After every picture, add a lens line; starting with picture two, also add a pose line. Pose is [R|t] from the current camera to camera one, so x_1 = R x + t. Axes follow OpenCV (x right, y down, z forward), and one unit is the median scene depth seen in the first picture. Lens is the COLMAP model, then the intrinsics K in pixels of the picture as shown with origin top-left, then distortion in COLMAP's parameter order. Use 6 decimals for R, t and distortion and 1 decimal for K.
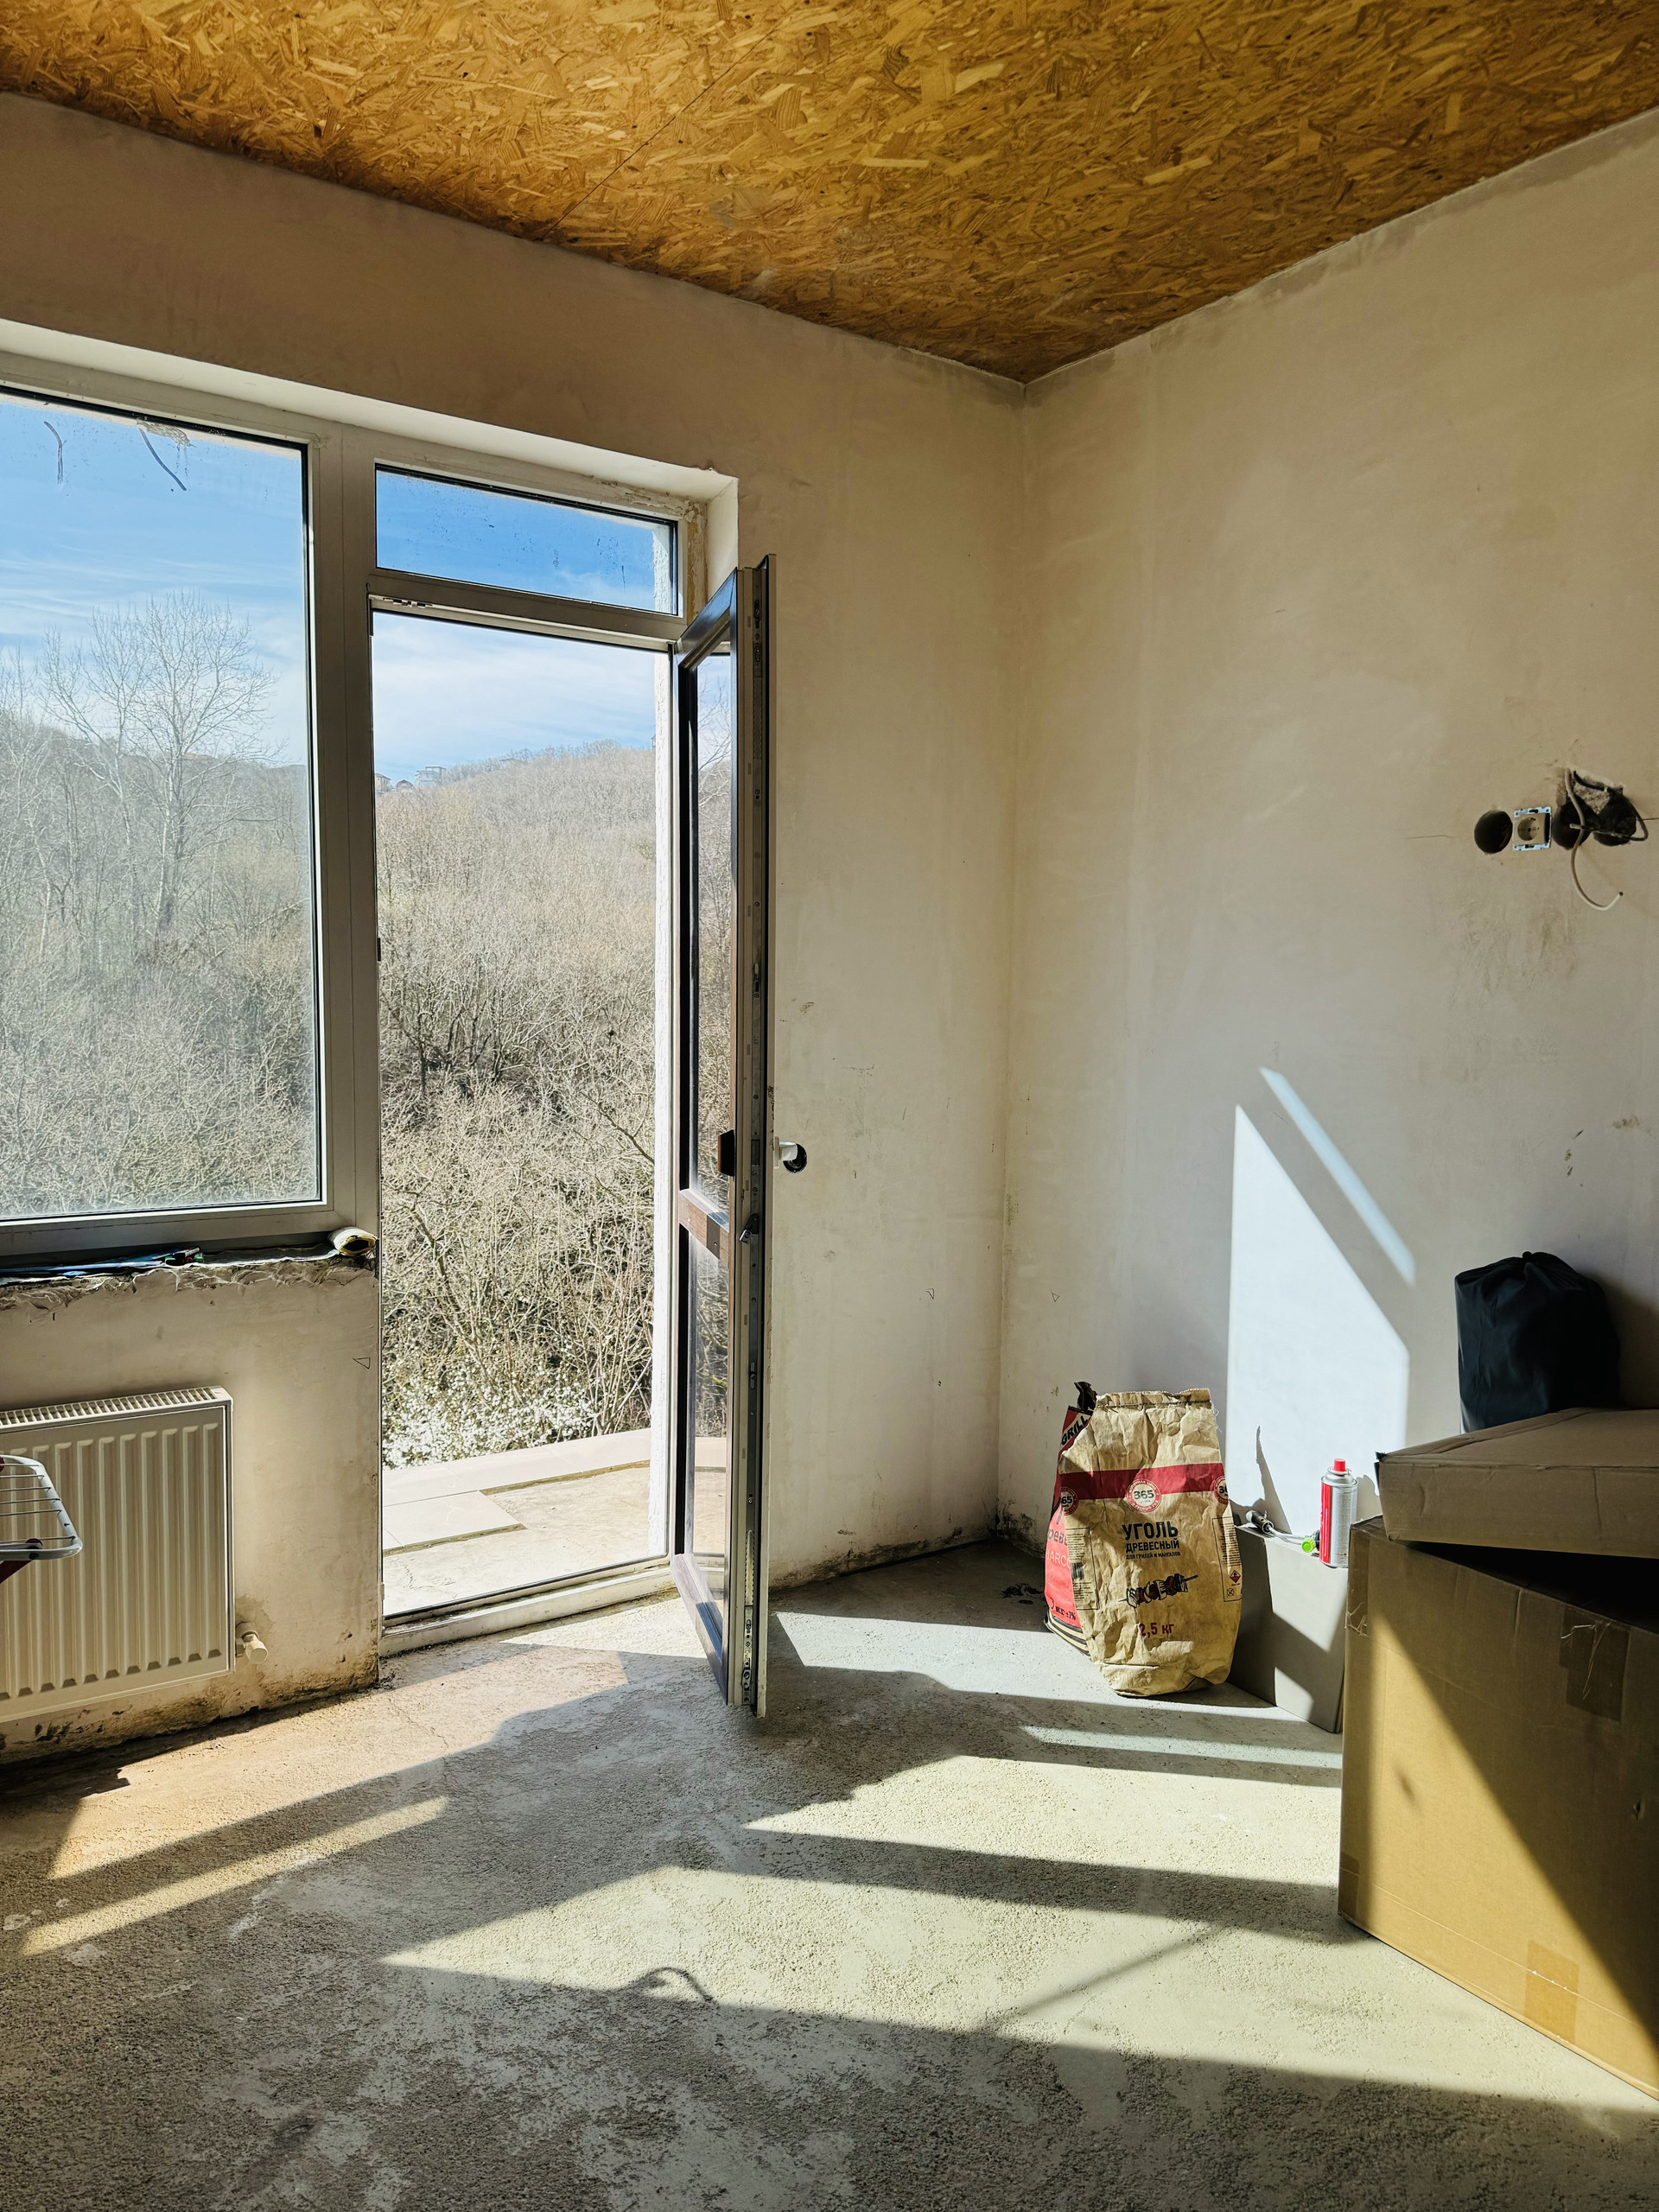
lens RADIAL K [[1574.8, 0, 829.5], [0, 1574.8, 1106.0], [0, 0, 1]] dist [0.049648, -0.059818]
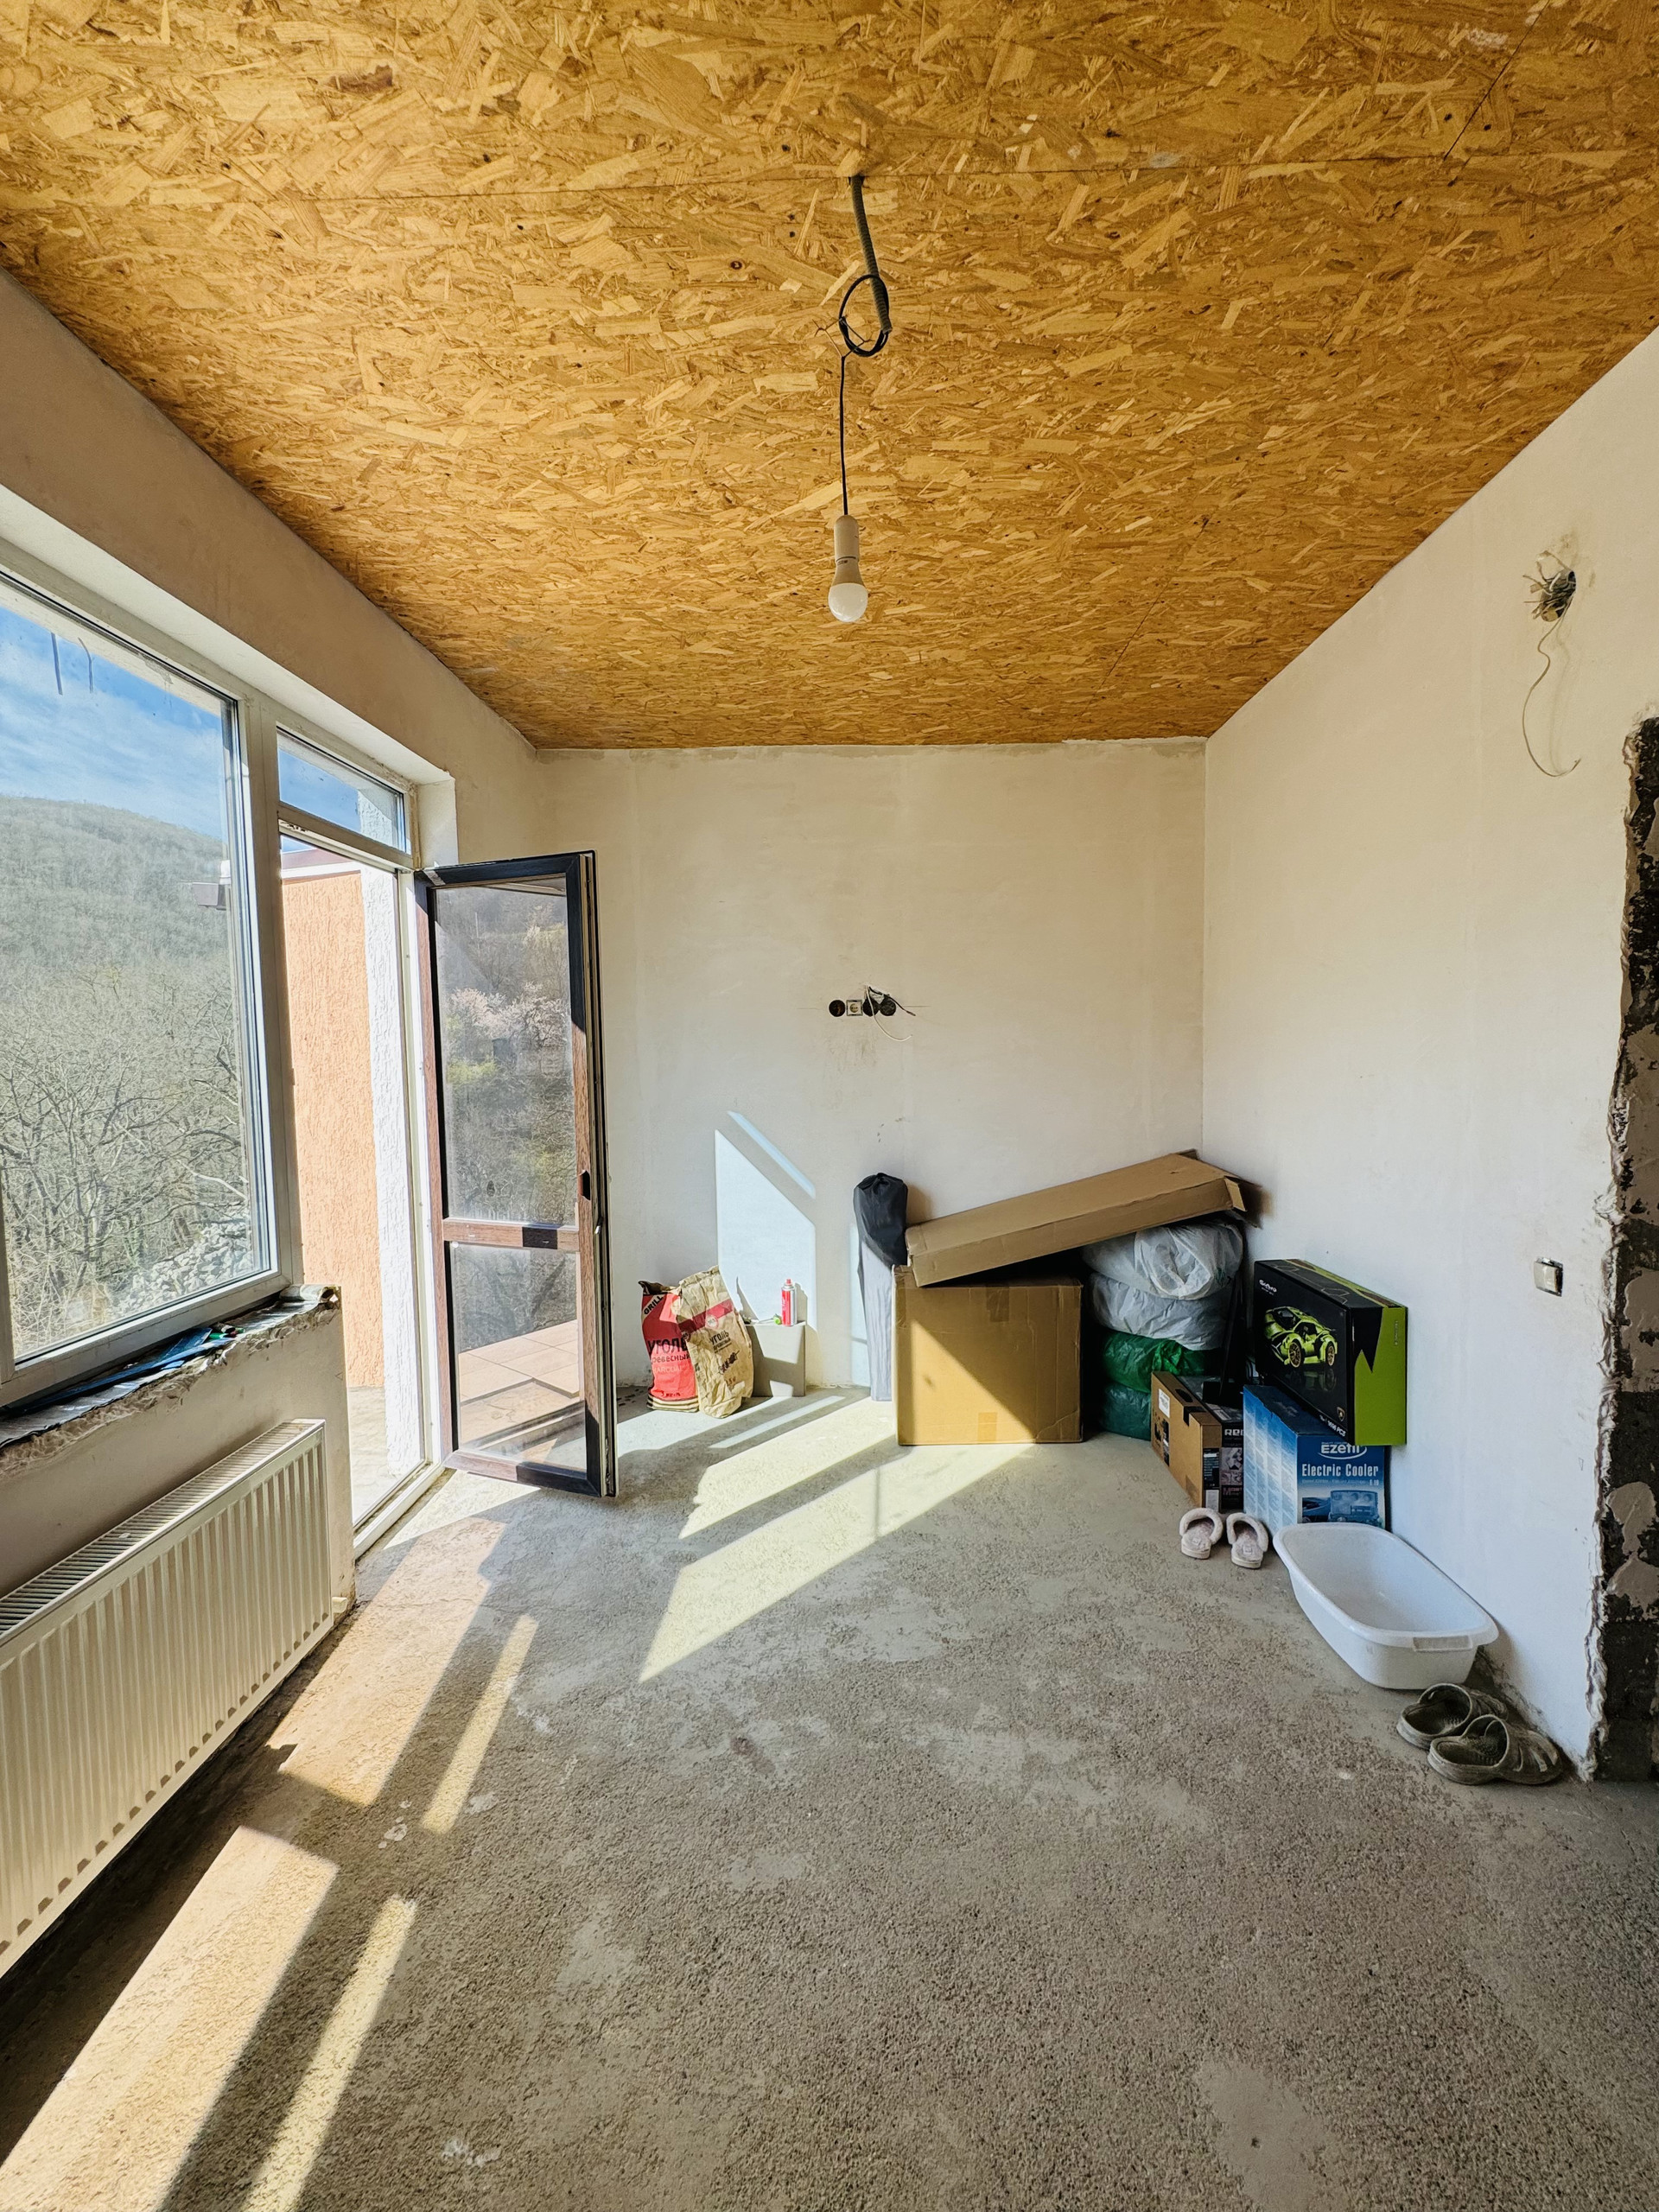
lens RADIAL K [[876.8, 0, 841.8], [0, 876.8, 1098.2], [0, 0, 1]] dist [0.000479, 0.000175]
pose [[0.584661, -0.070405, 0.808217, -0.651526], [0.089266, 0.995761, 0.022168, -0.058830], [-0.806352, 0.059186, 0.588467, 0.185520]]
